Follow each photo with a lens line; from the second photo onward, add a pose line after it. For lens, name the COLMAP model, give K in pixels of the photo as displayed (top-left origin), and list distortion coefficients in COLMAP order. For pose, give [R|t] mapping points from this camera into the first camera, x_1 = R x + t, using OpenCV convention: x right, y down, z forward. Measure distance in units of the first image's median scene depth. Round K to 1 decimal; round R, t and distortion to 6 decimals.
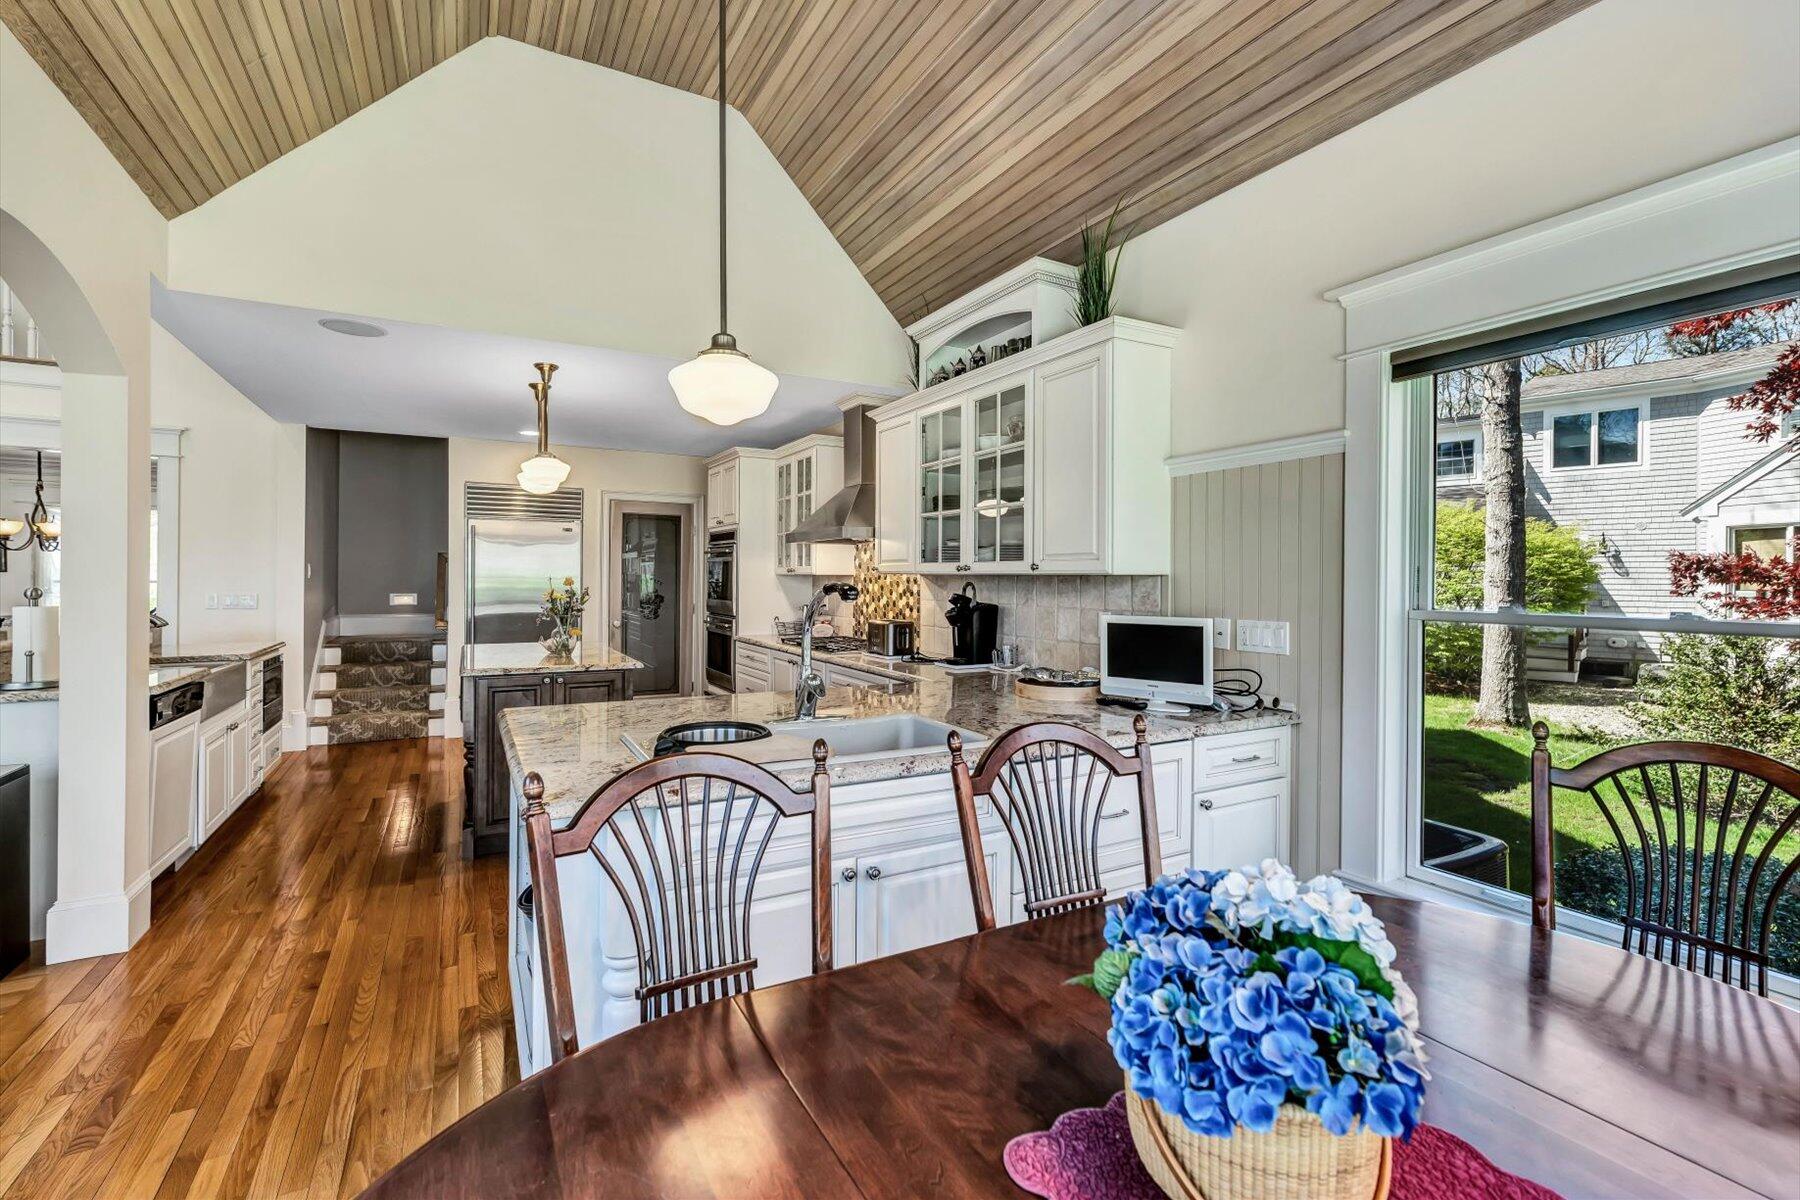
lens RADIAL K [[814.0, 0, 899.2], [0, 814.0, 581.9], [0, 0, 1]] dist [-0.000393, -0.000226]
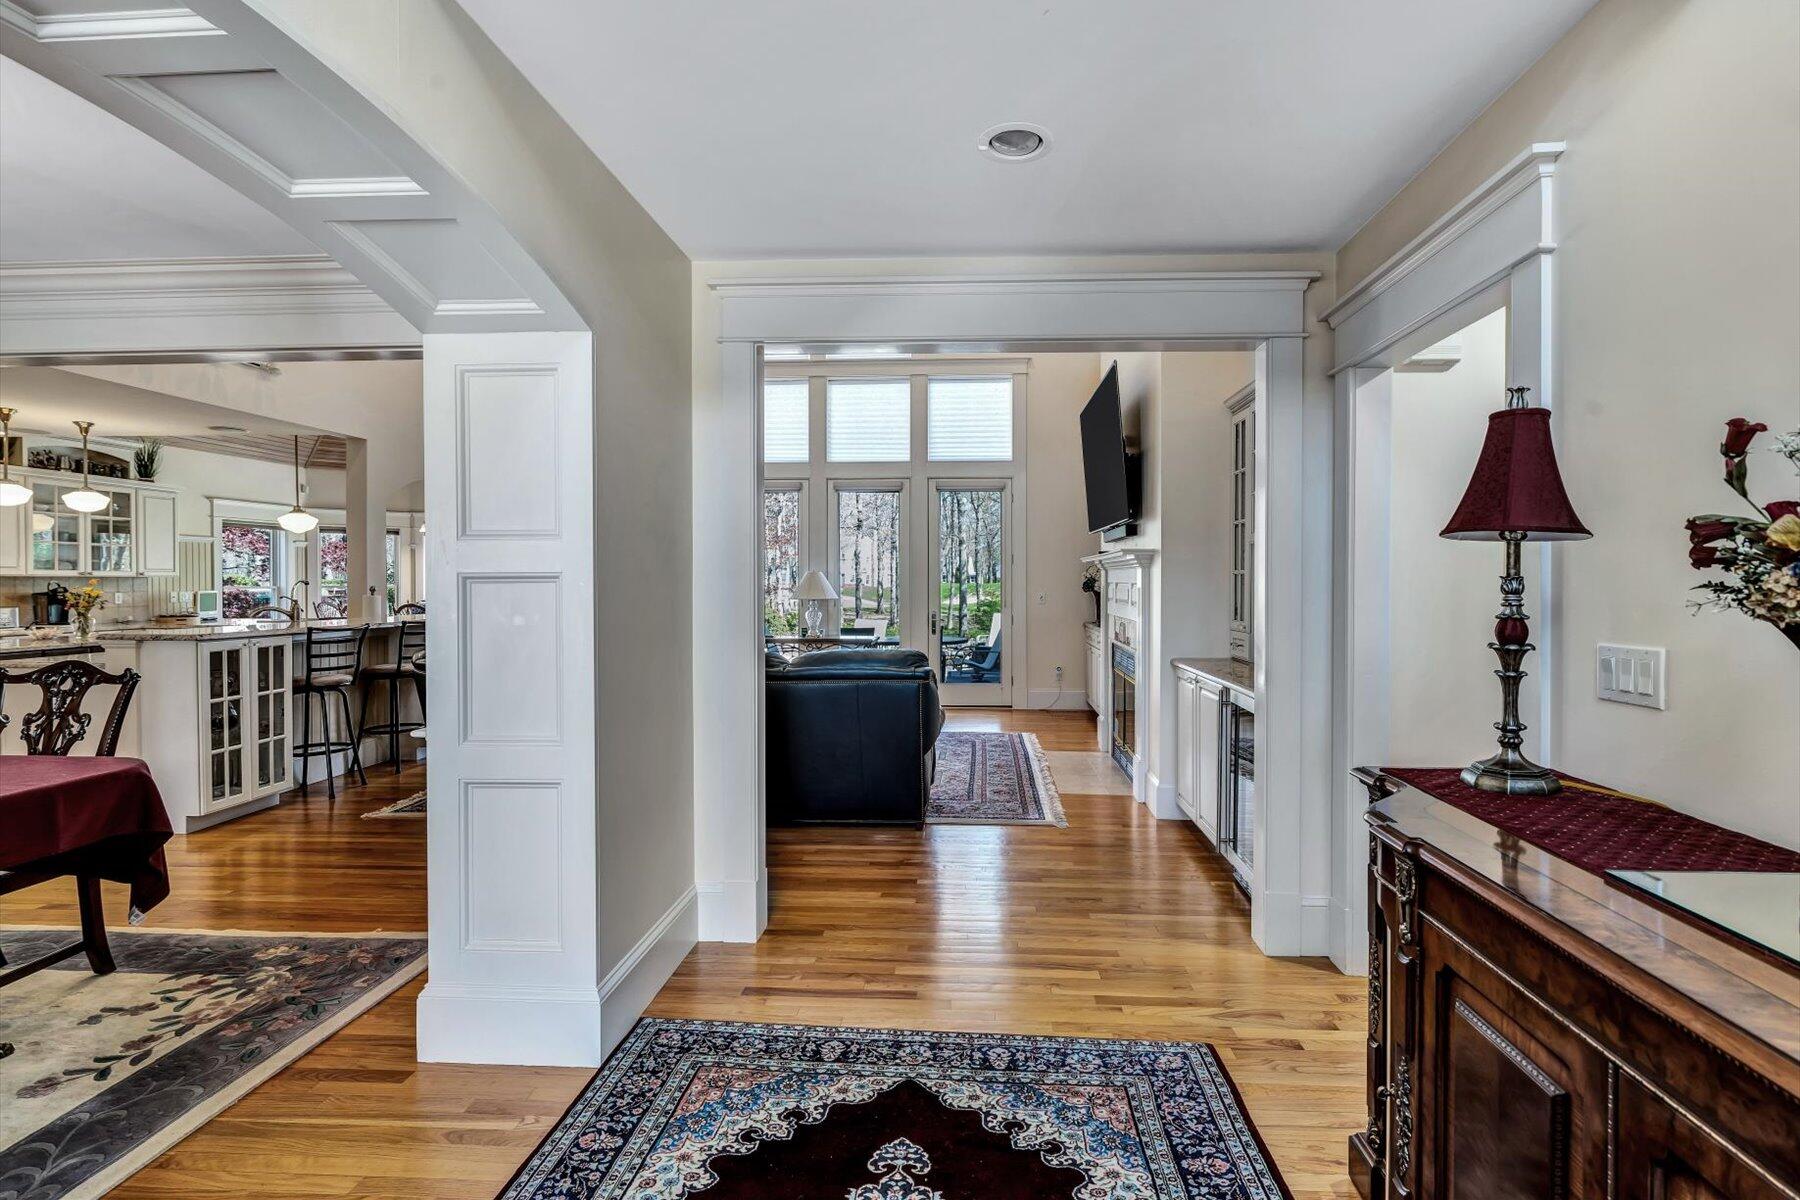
lens RADIAL K [[845.0, 0, 944.2], [0, 845.0, 592.3], [0, 0, 1]] dist [-0.002163, 0.000395]
pose [[-0.856773, -0.011703, 0.515561, -2.153783], [-0.001128, 0.999783, 0.020821, -0.013016], [-0.515692, 0.017258, -0.856600, 1.317687]]
